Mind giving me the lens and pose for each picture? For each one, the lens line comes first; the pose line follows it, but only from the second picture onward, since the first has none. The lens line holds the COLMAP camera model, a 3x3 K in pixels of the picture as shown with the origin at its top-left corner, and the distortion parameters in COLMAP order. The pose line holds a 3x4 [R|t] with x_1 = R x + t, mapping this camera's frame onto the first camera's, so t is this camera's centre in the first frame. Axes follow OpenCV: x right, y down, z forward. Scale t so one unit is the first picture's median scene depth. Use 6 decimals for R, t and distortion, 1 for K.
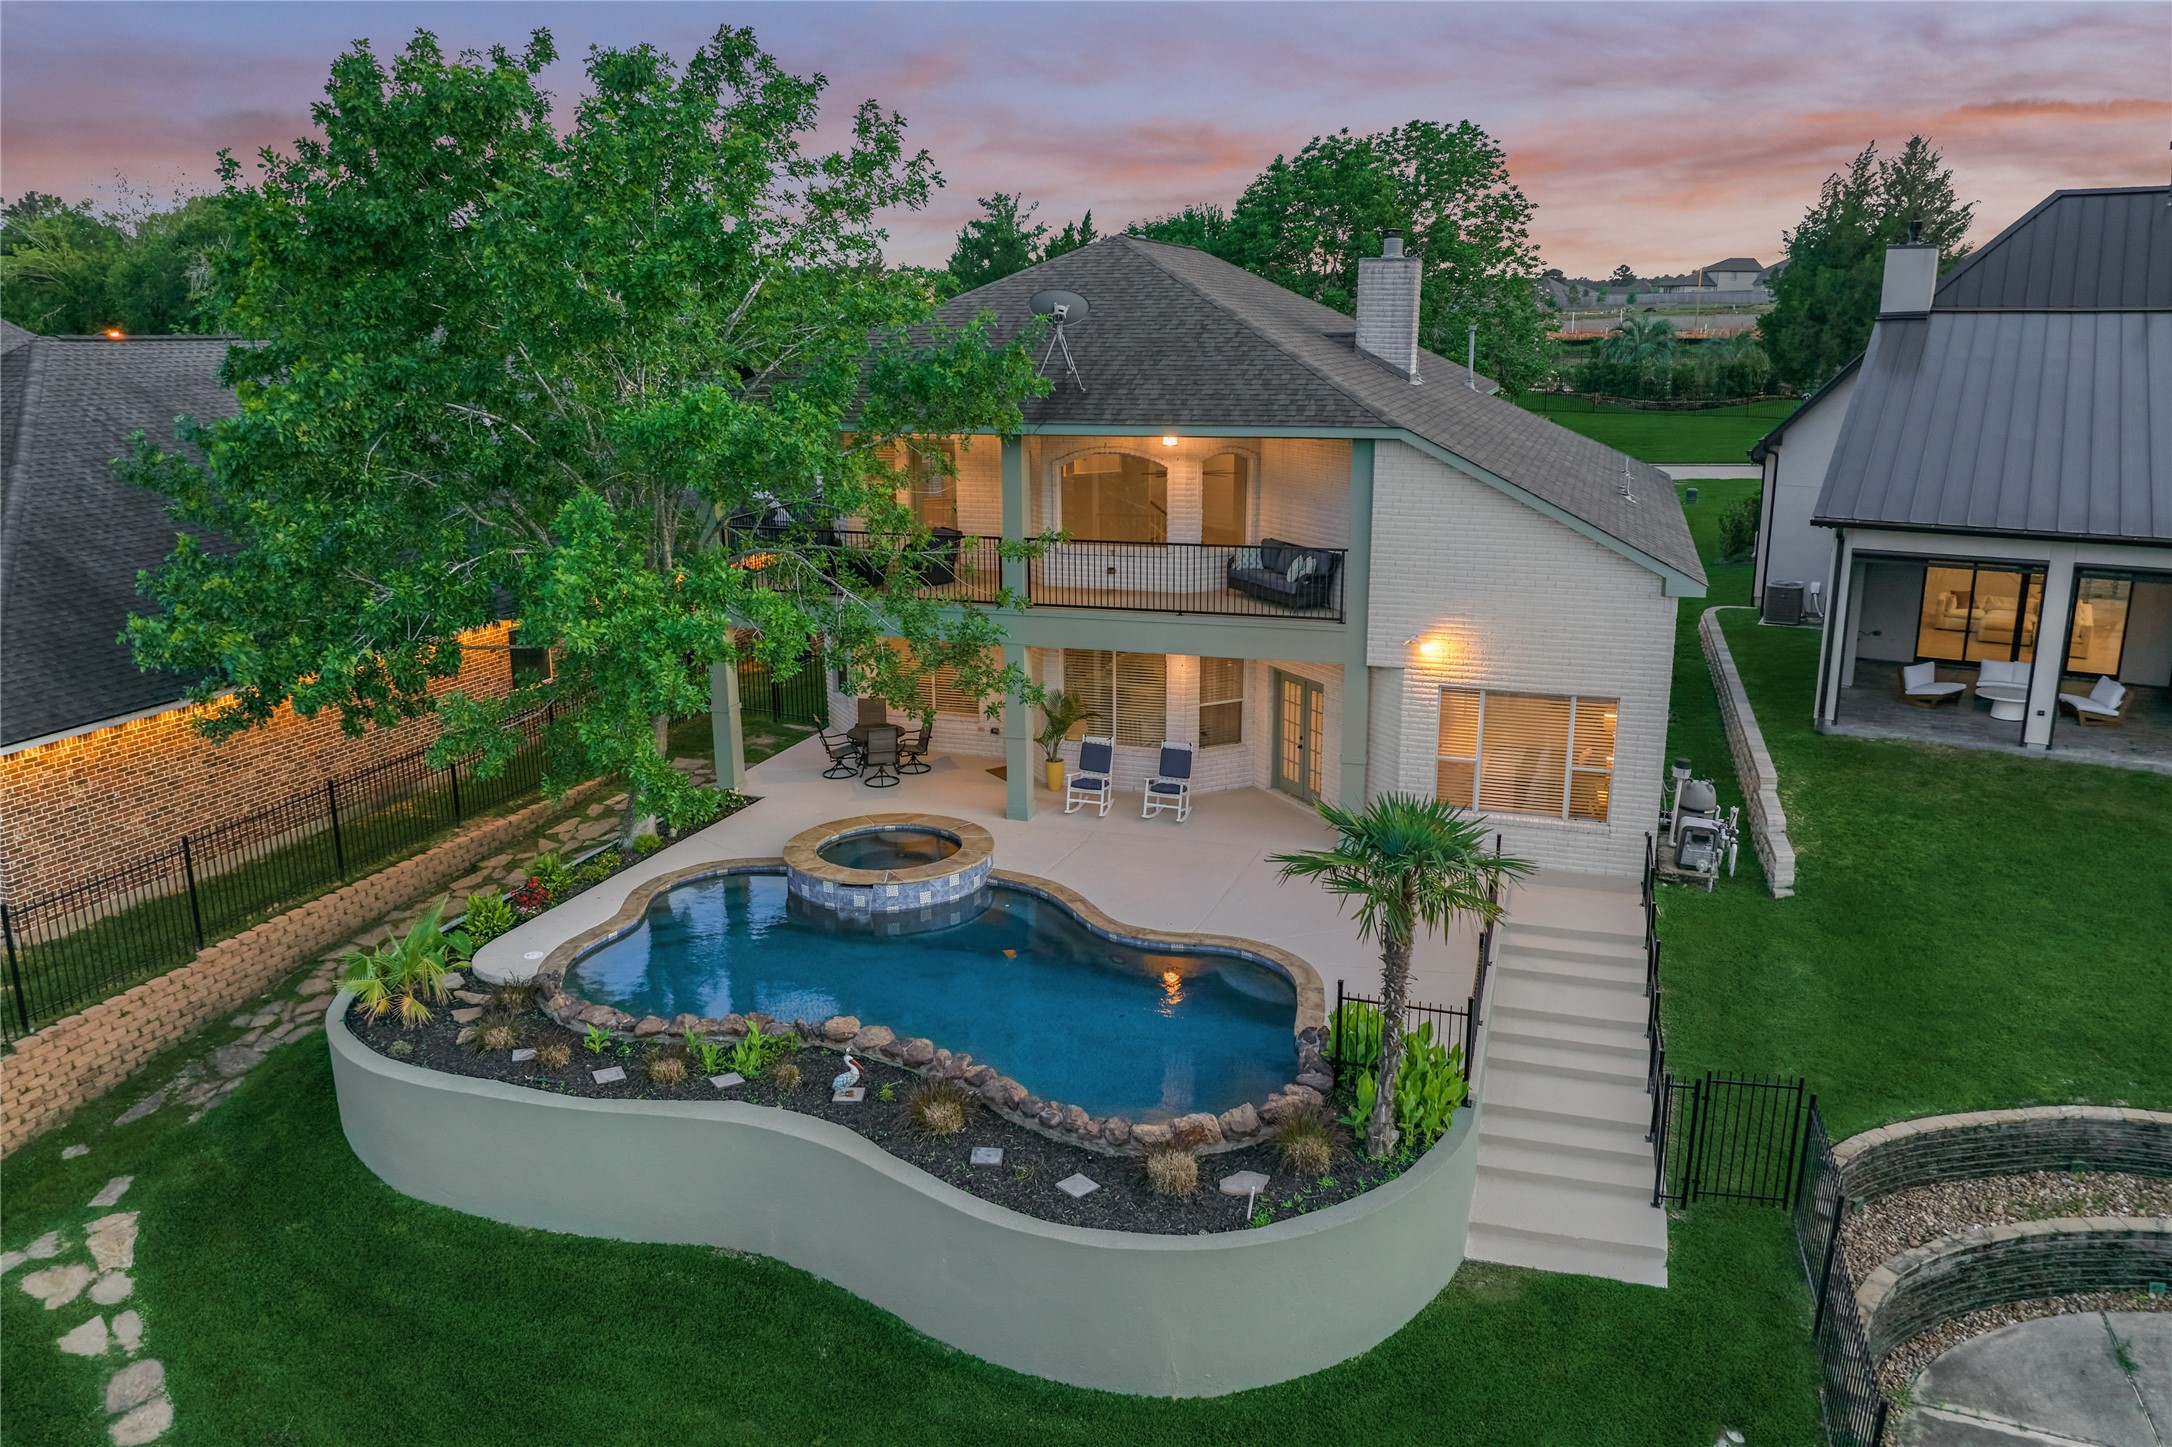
lens RADIAL K [[1504.4, 0, 1086.0], [0, 1504.4, 723.5], [0, 0, 1]] dist [-0.040814, 0.004426]
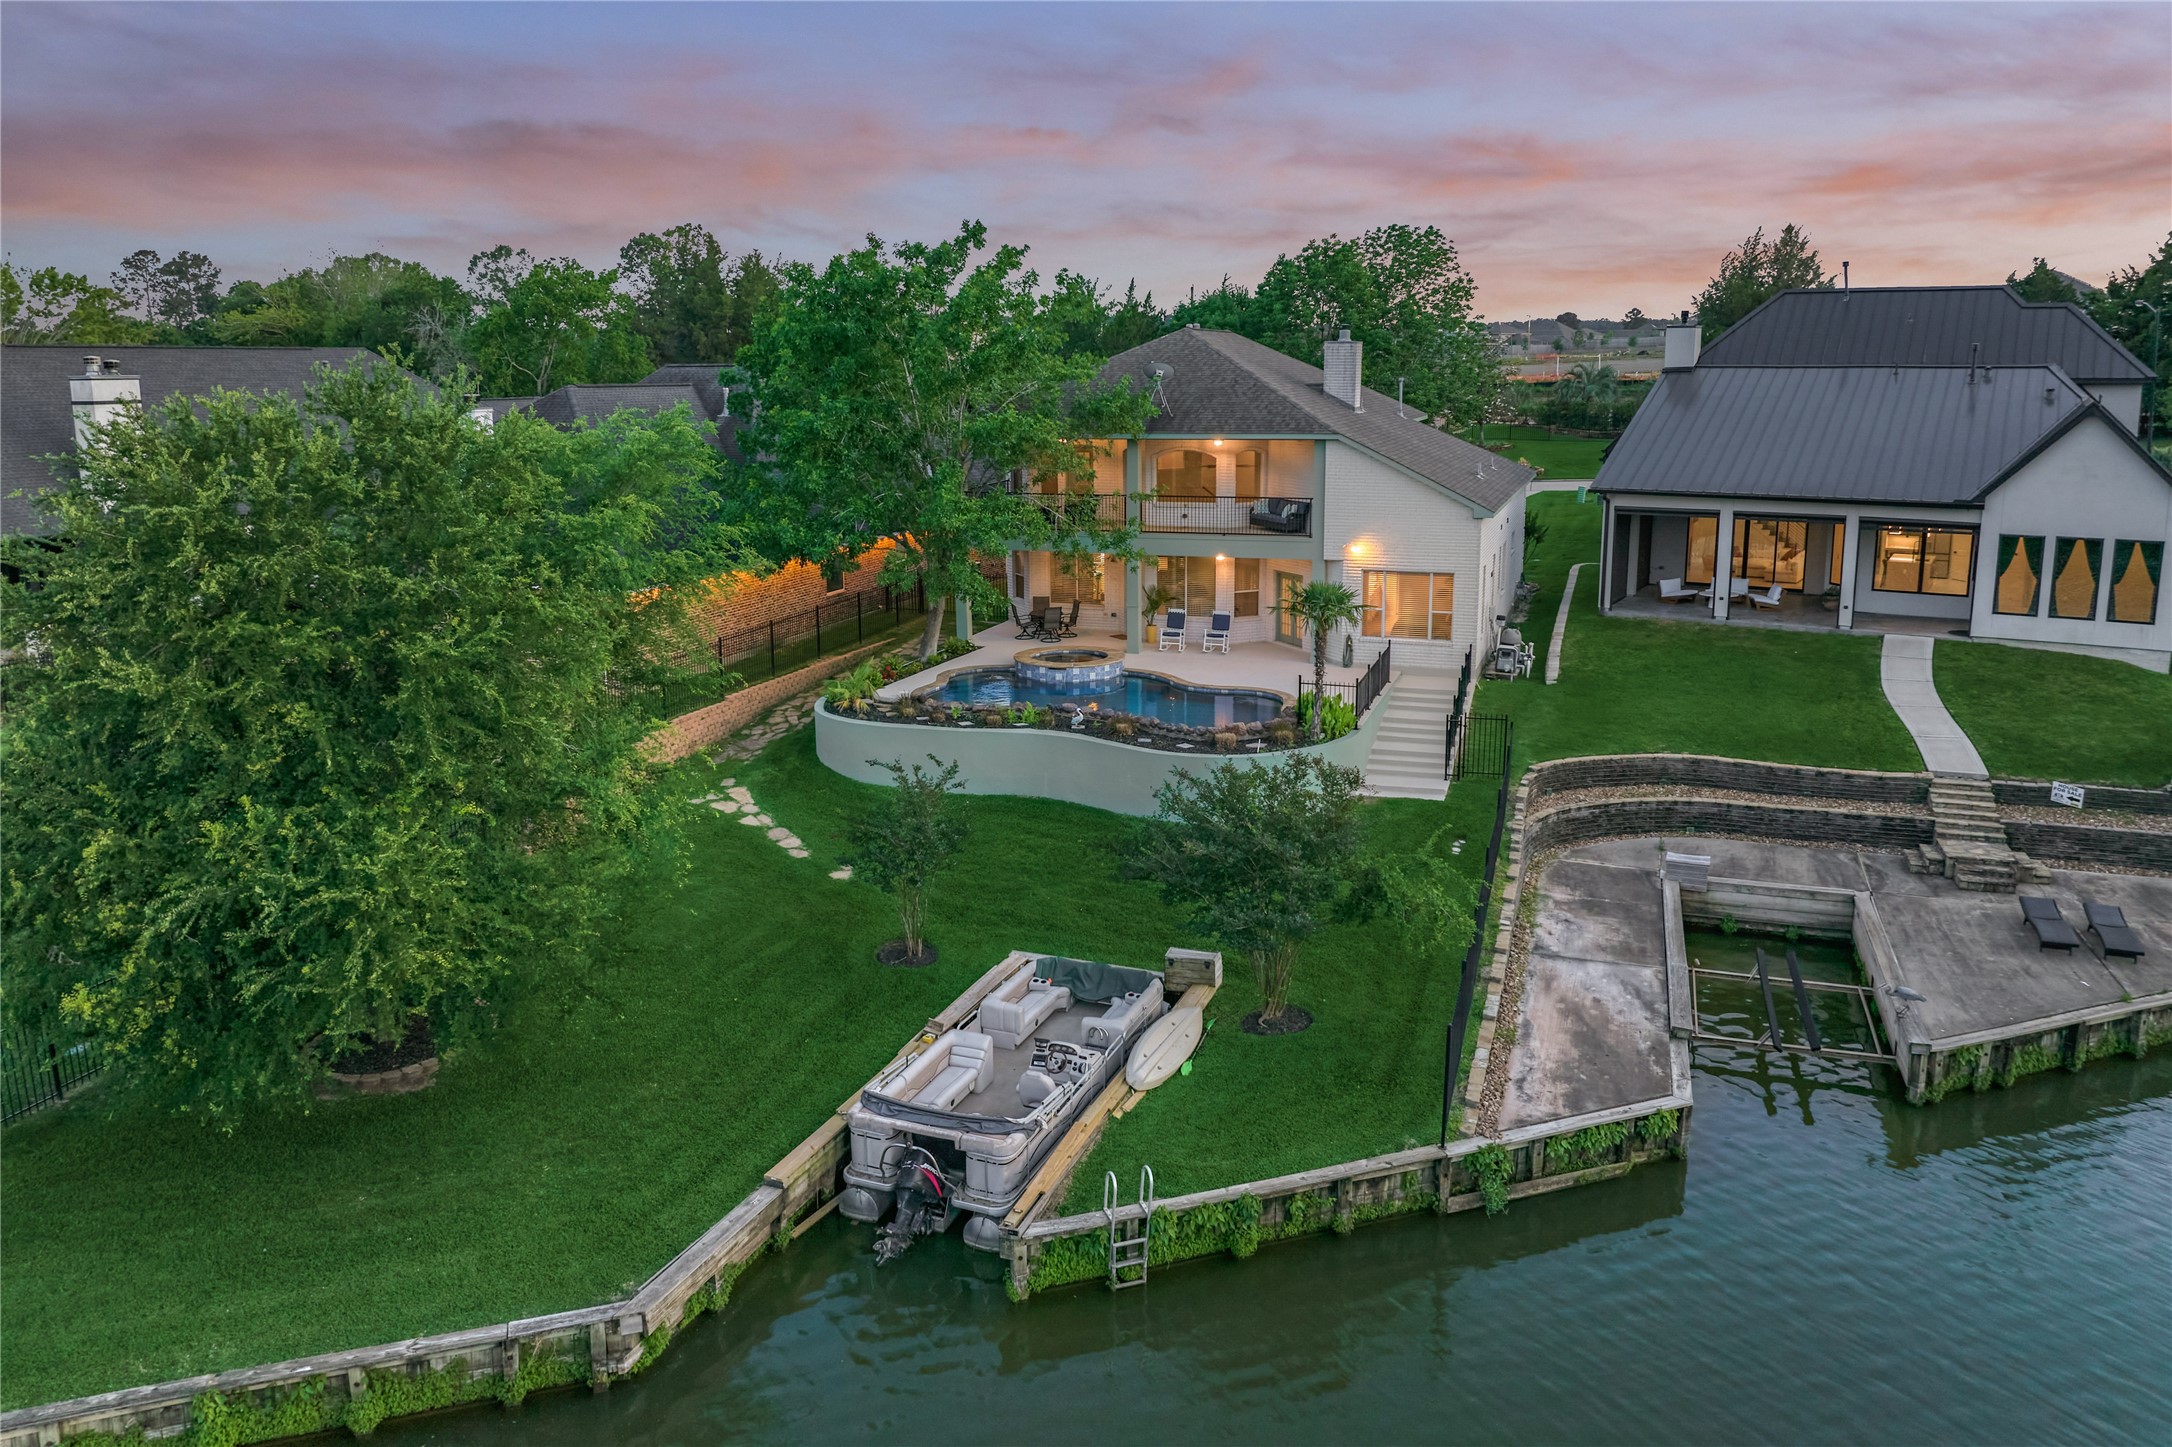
lens RADIAL K [[1516.2, 0, 1092.5], [0, 1516.2, 668.3], [0, 0, 1]] dist [-0.054055, 0.027385]
pose [[0.999887, 0.000352, -0.015033, -0.077256], [-0.001279, 0.998091, -0.061751, 0.223967], [0.014983, 0.061763, 0.997978, -0.925486]]
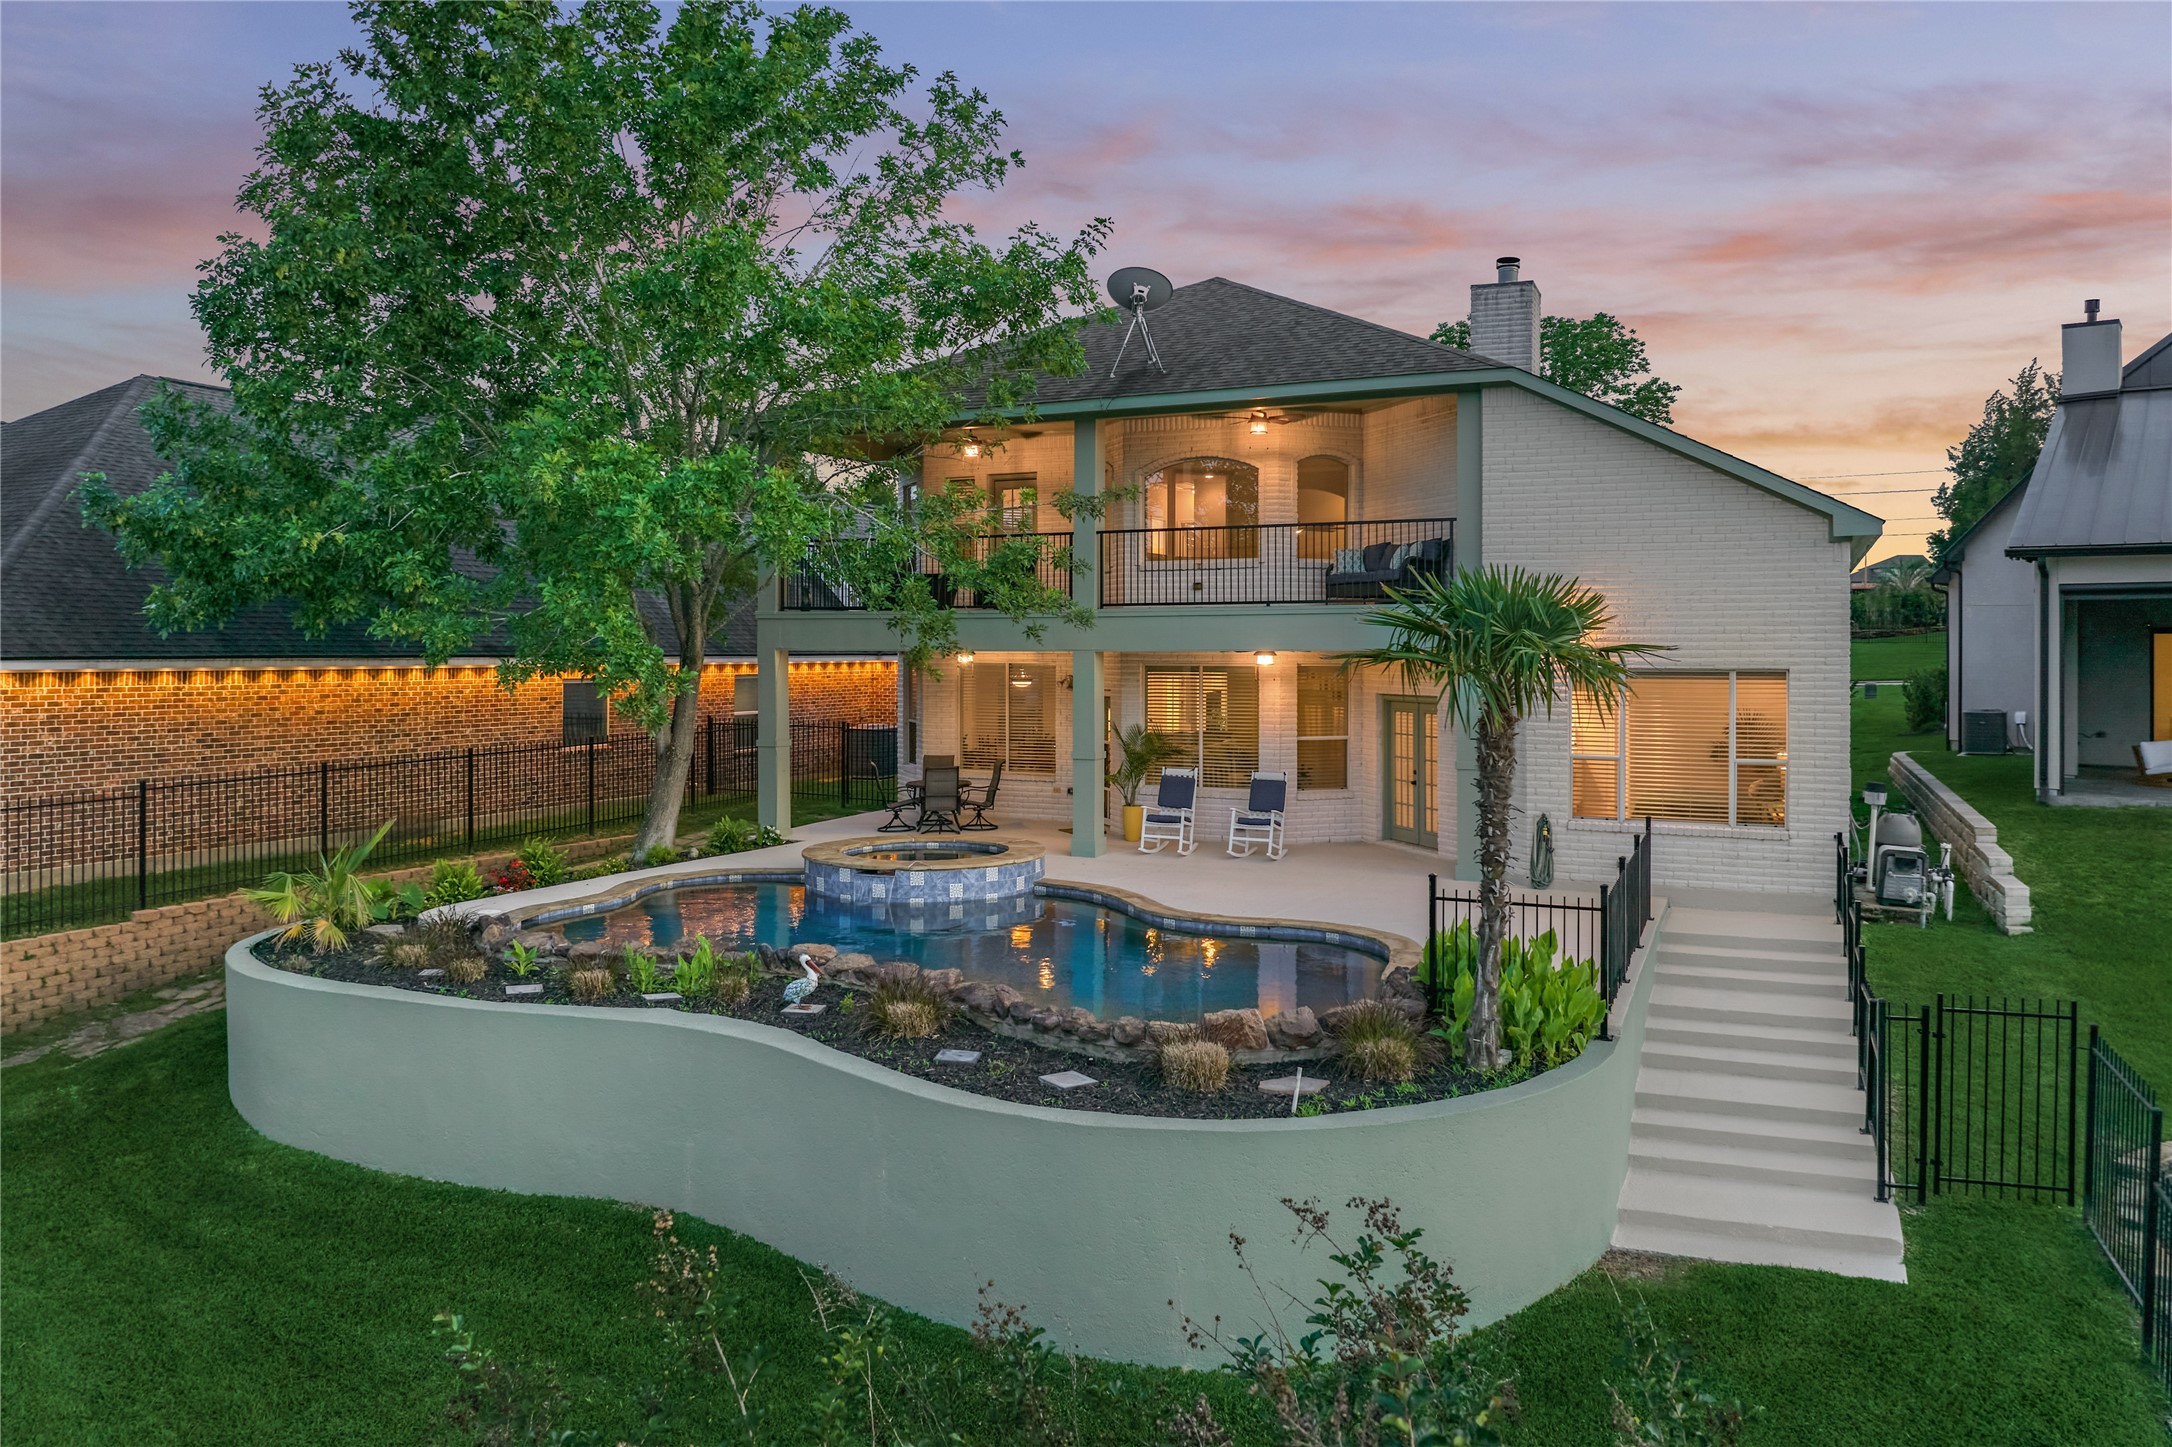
lens RADIAL K [[1516.2, 0, 1092.5], [0, 1516.2, 668.3], [0, 0, 1]] dist [-0.054055, 0.027385]
pose [[0.994863, 0.007589, -0.100941, 0.054251], [-0.031552, 0.970754, -0.237994, 0.193212], [0.096183, 0.239956, 0.966007, 0.152019]]
